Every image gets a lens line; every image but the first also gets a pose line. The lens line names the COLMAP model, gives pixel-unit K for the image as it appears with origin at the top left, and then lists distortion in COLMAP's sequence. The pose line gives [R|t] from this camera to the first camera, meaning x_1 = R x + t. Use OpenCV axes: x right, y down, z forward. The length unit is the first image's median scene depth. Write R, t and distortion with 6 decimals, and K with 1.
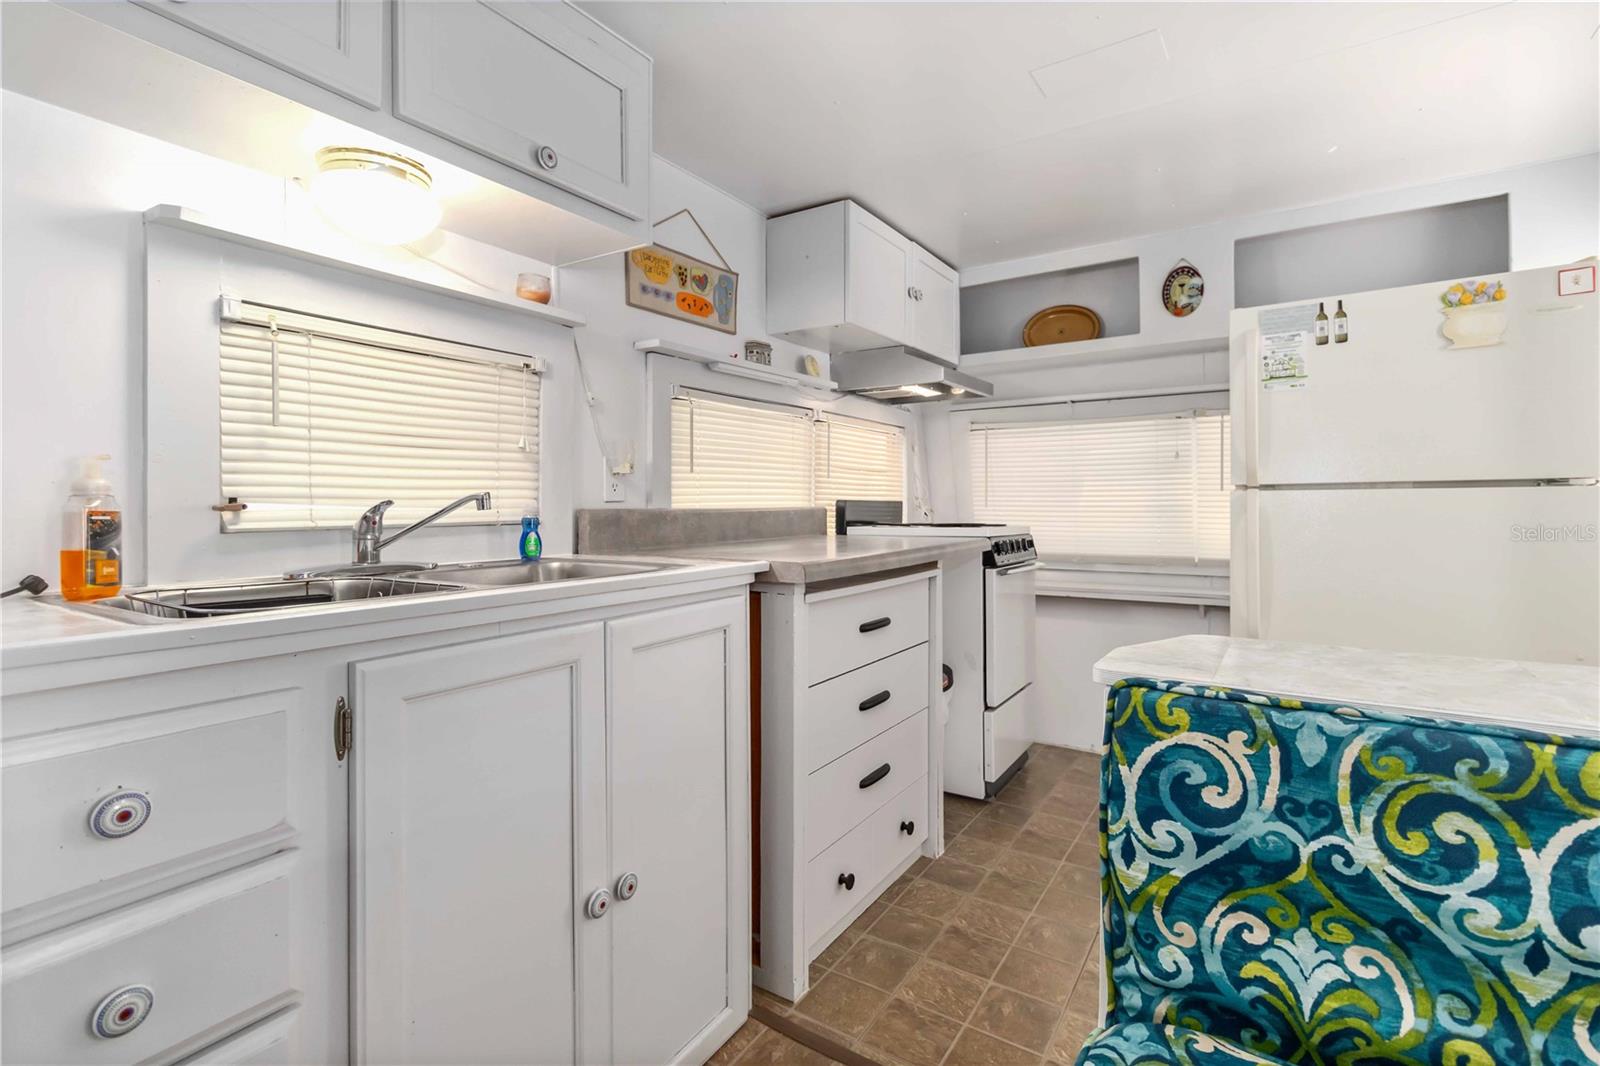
lens RADIAL K [[746.0, 0, 792.5], [0, 746.0, 503.5], [0, 0, 1]] dist [0.002391, -0.000391]
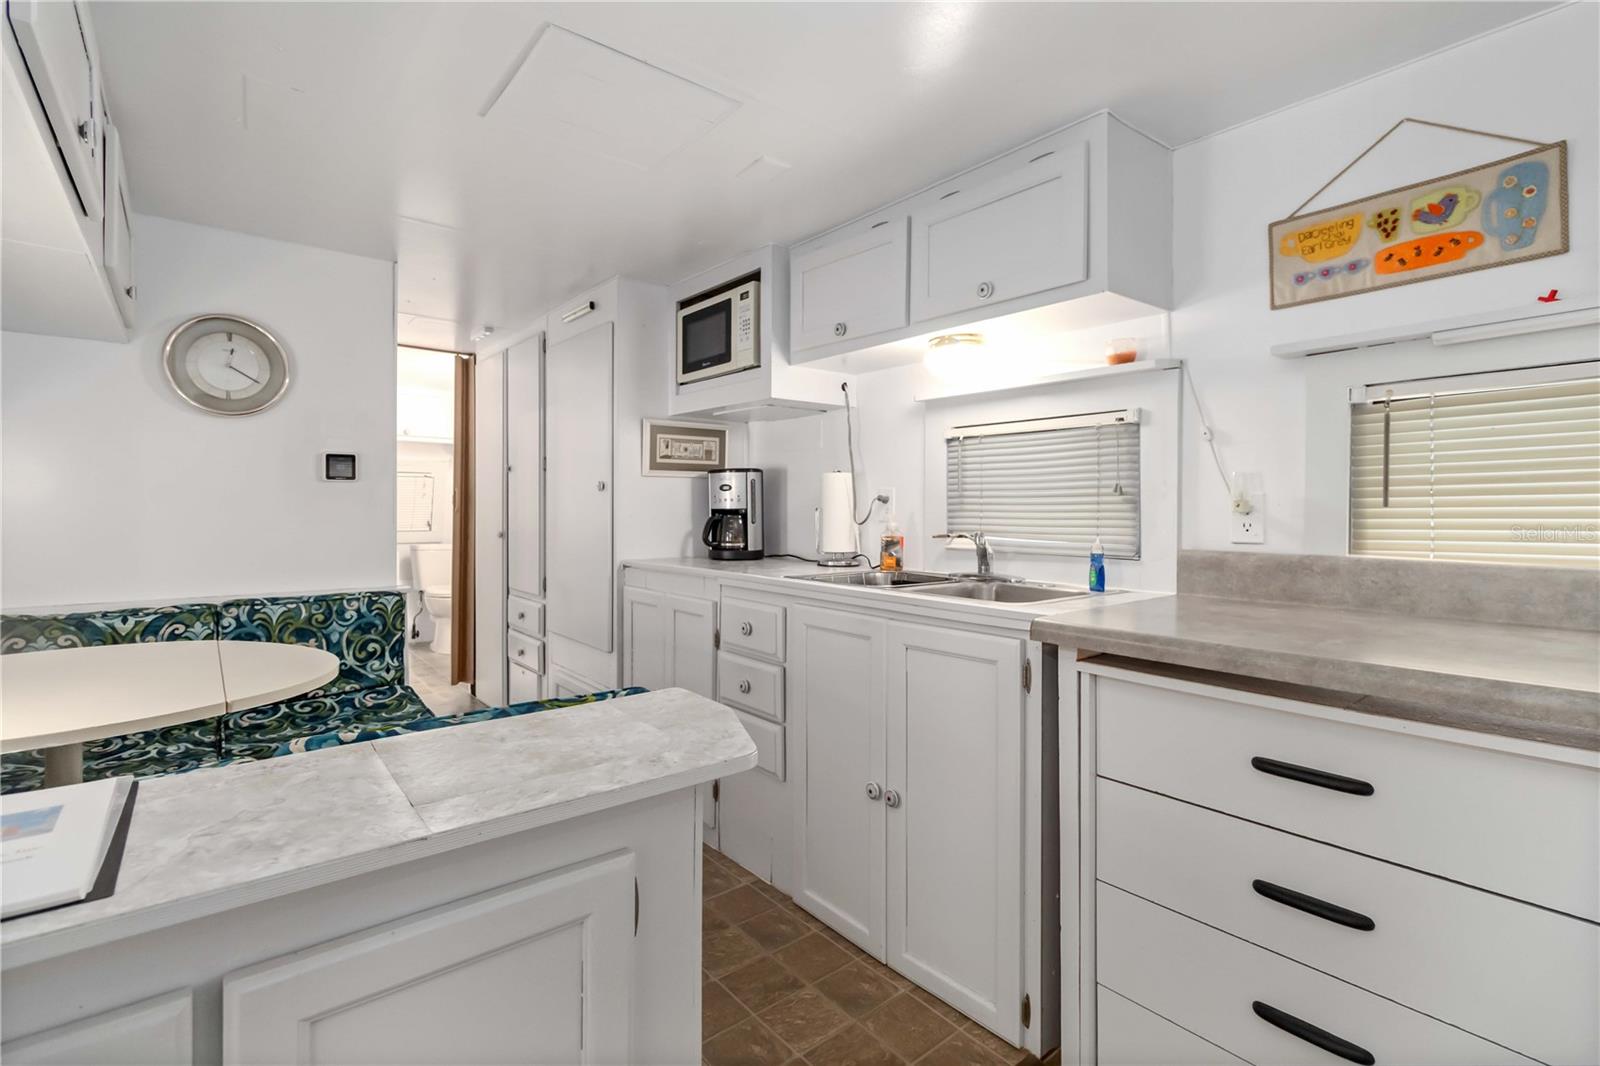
lens RADIAL K [[746.0, 0, 805.4], [0, 746.0, 502.7], [0, 0, 1]] dist [0.002391, -0.000391]
pose [[-0.299754, 0.001406, -0.954016, 0.755832], [0.002526, 0.999997, 0.000680, -0.051328], [0.954013, -0.002206, -0.299756, 0.764336]]
